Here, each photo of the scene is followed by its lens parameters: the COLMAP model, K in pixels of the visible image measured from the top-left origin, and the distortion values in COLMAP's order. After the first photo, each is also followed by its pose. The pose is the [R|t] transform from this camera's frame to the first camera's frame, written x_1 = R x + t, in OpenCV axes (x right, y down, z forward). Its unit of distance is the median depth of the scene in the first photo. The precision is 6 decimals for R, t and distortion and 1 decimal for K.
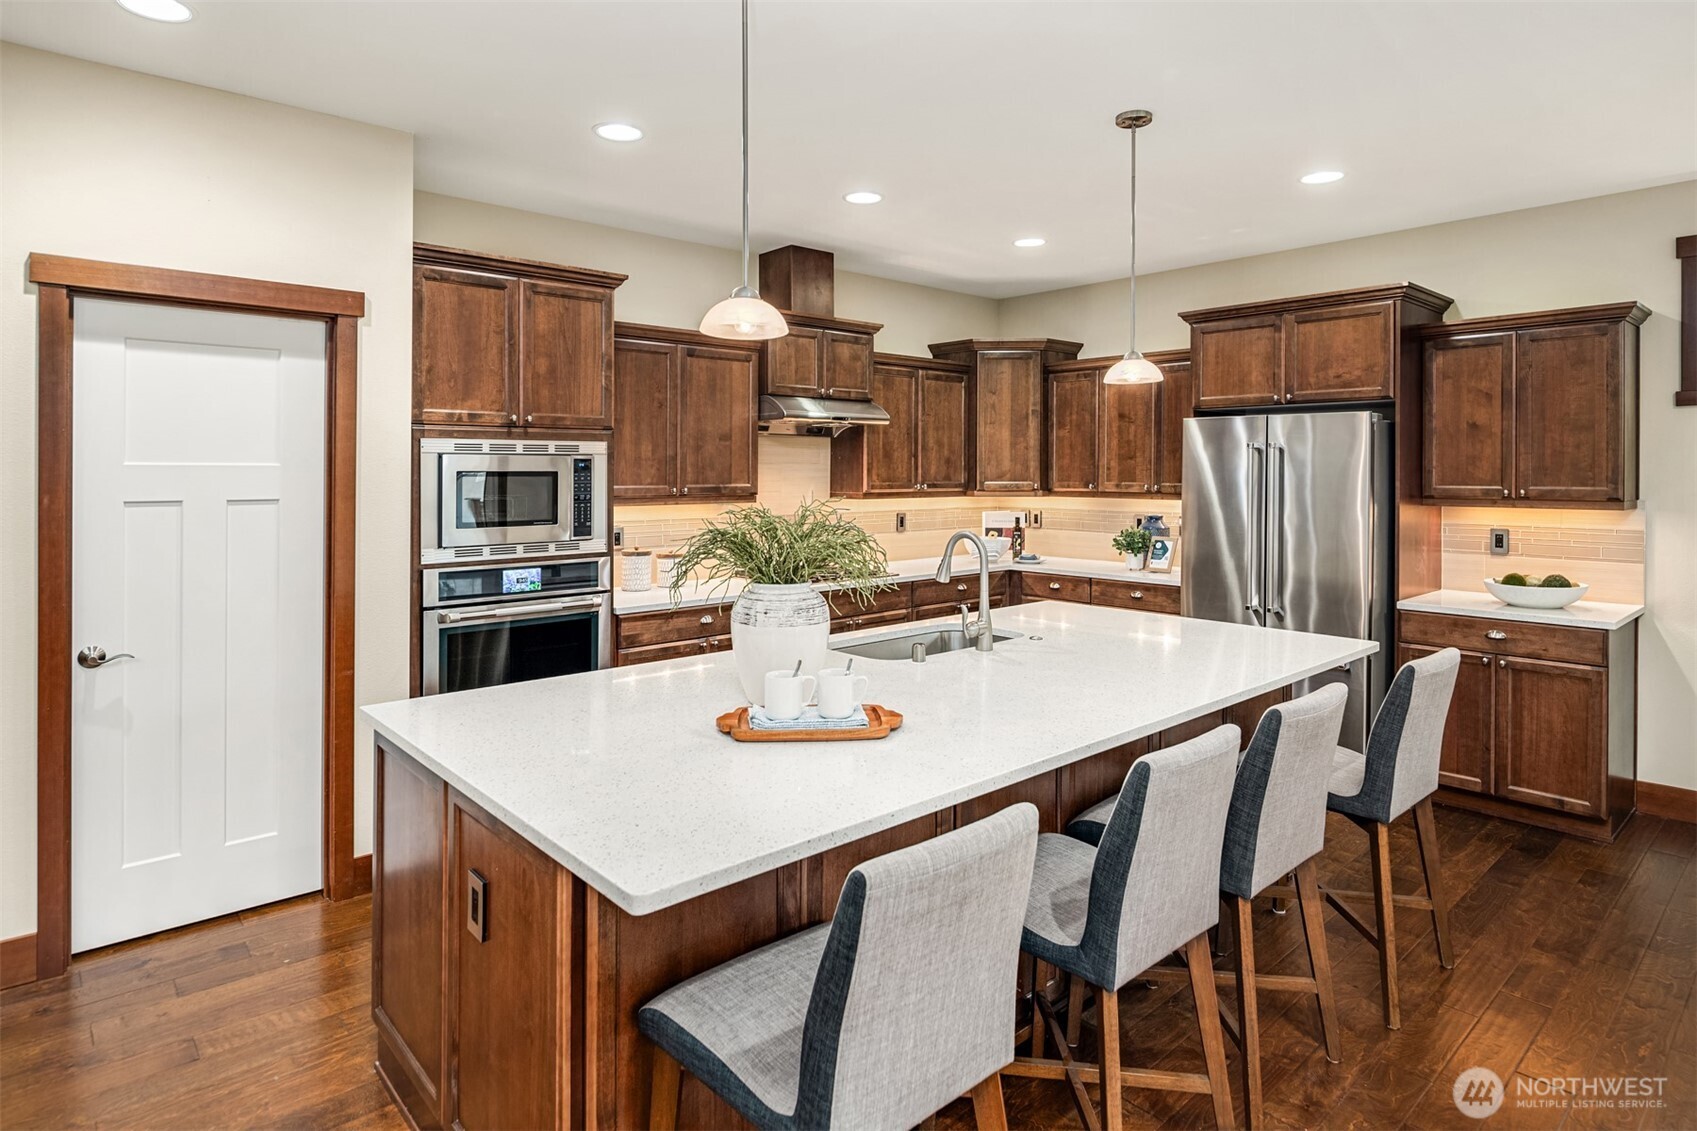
lens RADIAL K [[918.8, 0, 865.7], [0, 918.8, 480.6], [0, 0, 1]] dist [-0.002160, -0.003538]
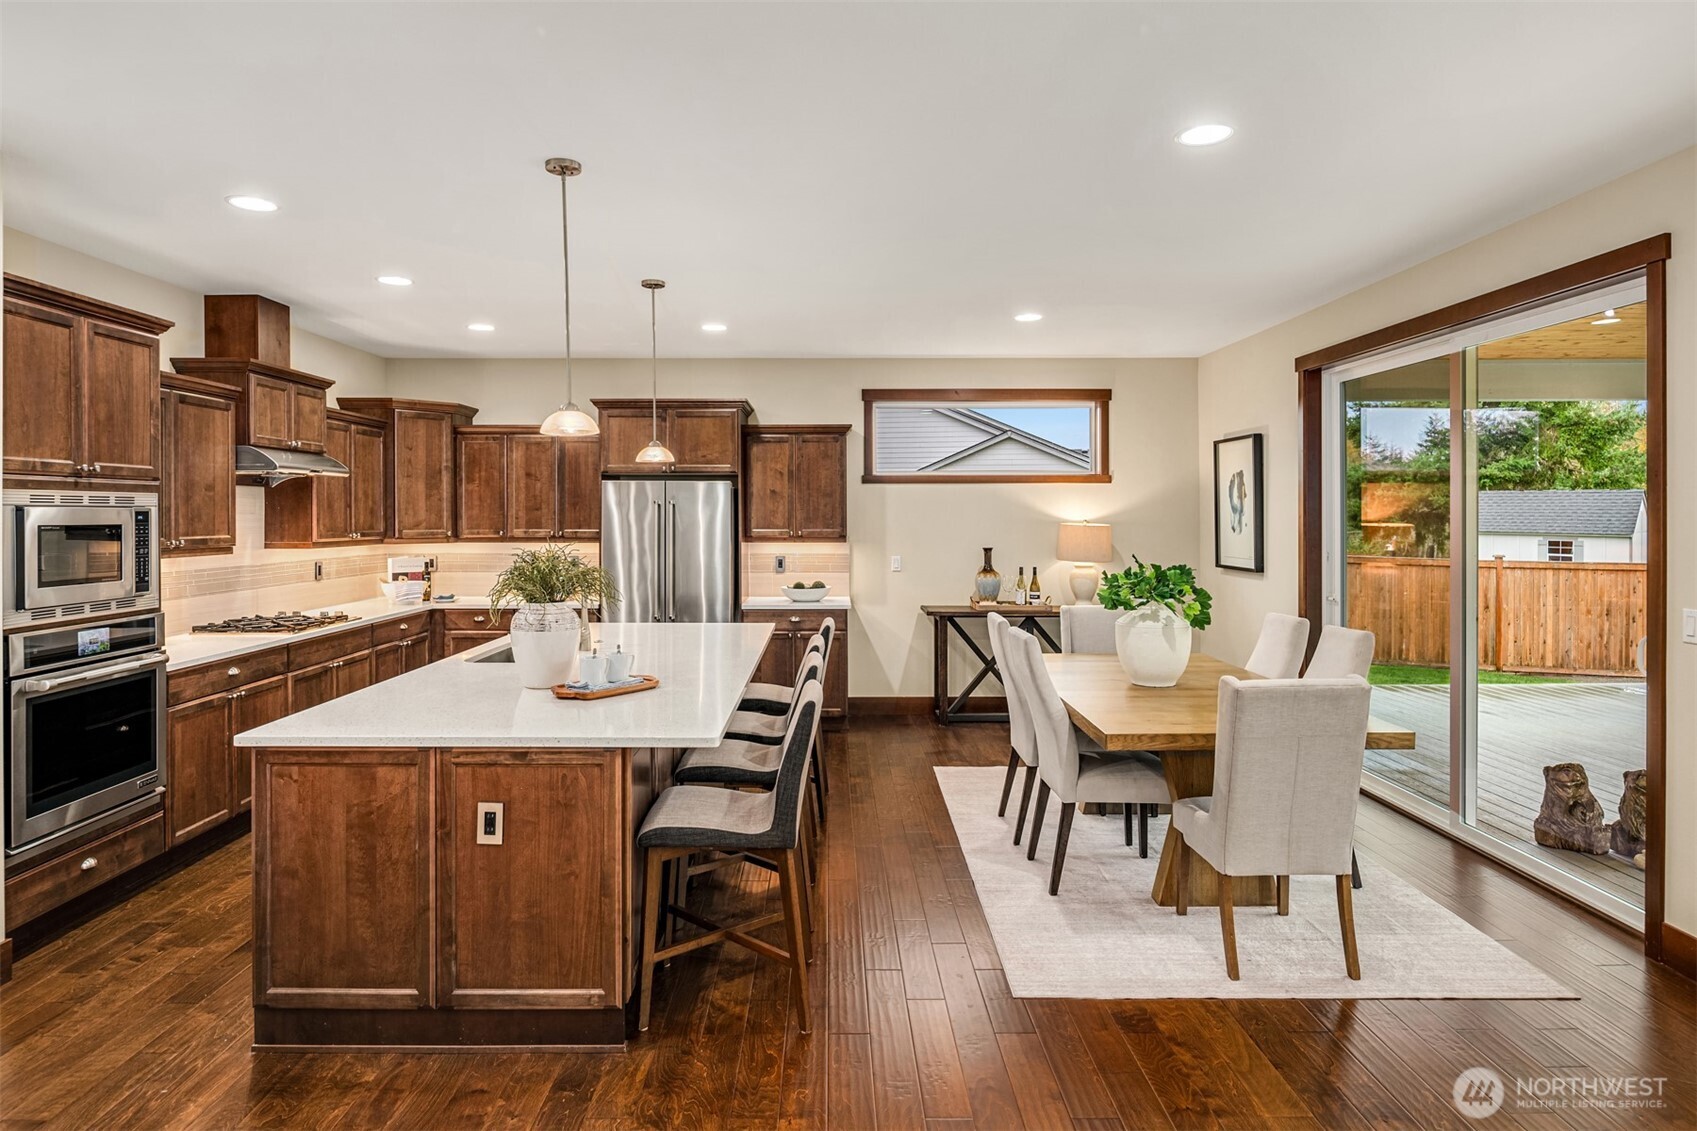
lens RADIAL K [[918.8, 0, 866.9], [0, 918.8, 524.9], [0, 0, 1]] dist [-0.002160, -0.003538]
pose [[0.649131, -0.006955, 0.760645, -0.452831], [0.007571, 0.999968, 0.002682, -0.005088], [-0.760639, 0.004018, 0.649163, -0.163099]]
